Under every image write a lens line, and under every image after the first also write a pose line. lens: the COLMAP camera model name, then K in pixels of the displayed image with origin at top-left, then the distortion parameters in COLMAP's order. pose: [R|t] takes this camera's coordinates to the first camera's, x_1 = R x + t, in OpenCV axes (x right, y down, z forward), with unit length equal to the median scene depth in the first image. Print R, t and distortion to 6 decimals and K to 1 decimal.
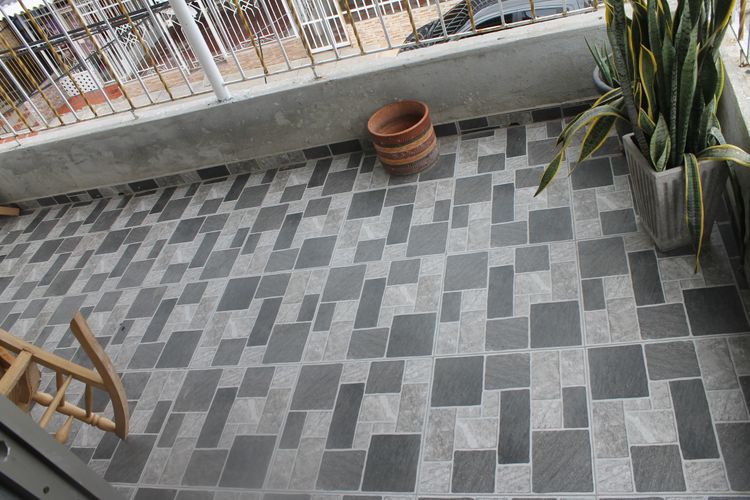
lens RADIAL K [[635.5, 0, 375.0], [0, 635.5, 250.0], [0, 0, 1]] dist [-0.162366, 0.147250]
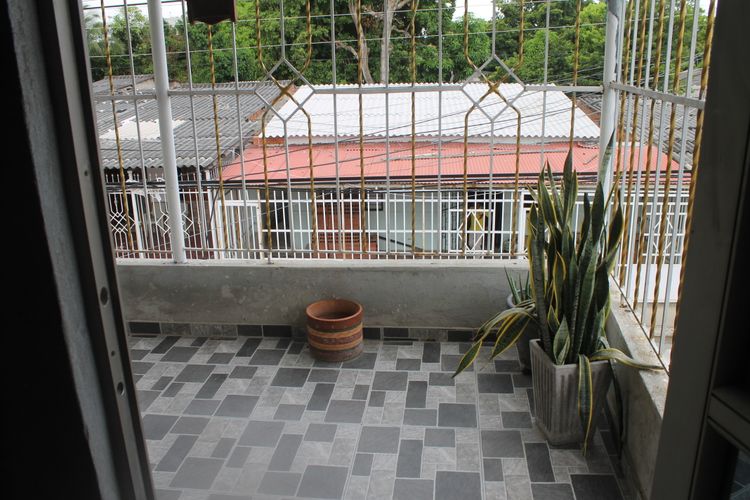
lens RADIAL K [[635.5, 0, 375.0], [0, 635.5, 250.0], [0, 0, 1]] dist [-0.162366, 0.147250]
pose [[0.961093, 0.243713, 0.130017, -0.079010], [-0.167085, 0.887743, -0.428945, 0.199445], [-0.219962, 0.390532, 0.893925, -0.083876]]
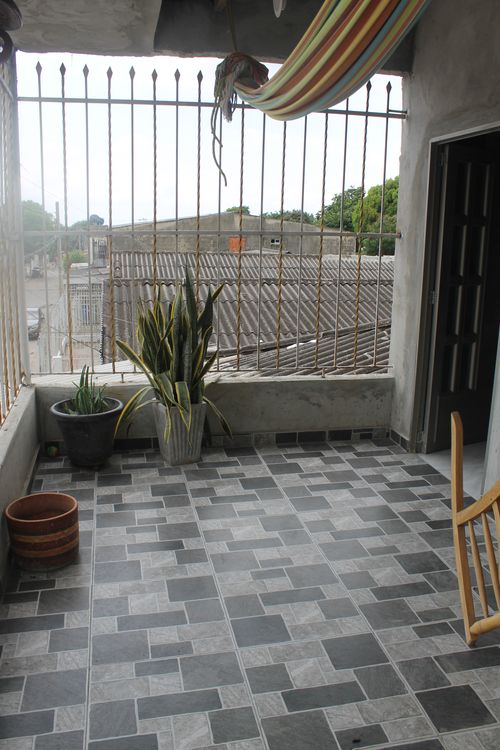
lens RADIAL K [[635.5, 0, 239.5], [0, 635.5, 376.6], [0, 0, 1]] dist [-0.162366, 0.147250]
pose [[-0.348699, 0.078679, 0.933927, -1.100731], [0.691699, 0.694000, 0.199792, -0.383734], [-0.632426, 0.715663, -0.296419, 1.117146]]
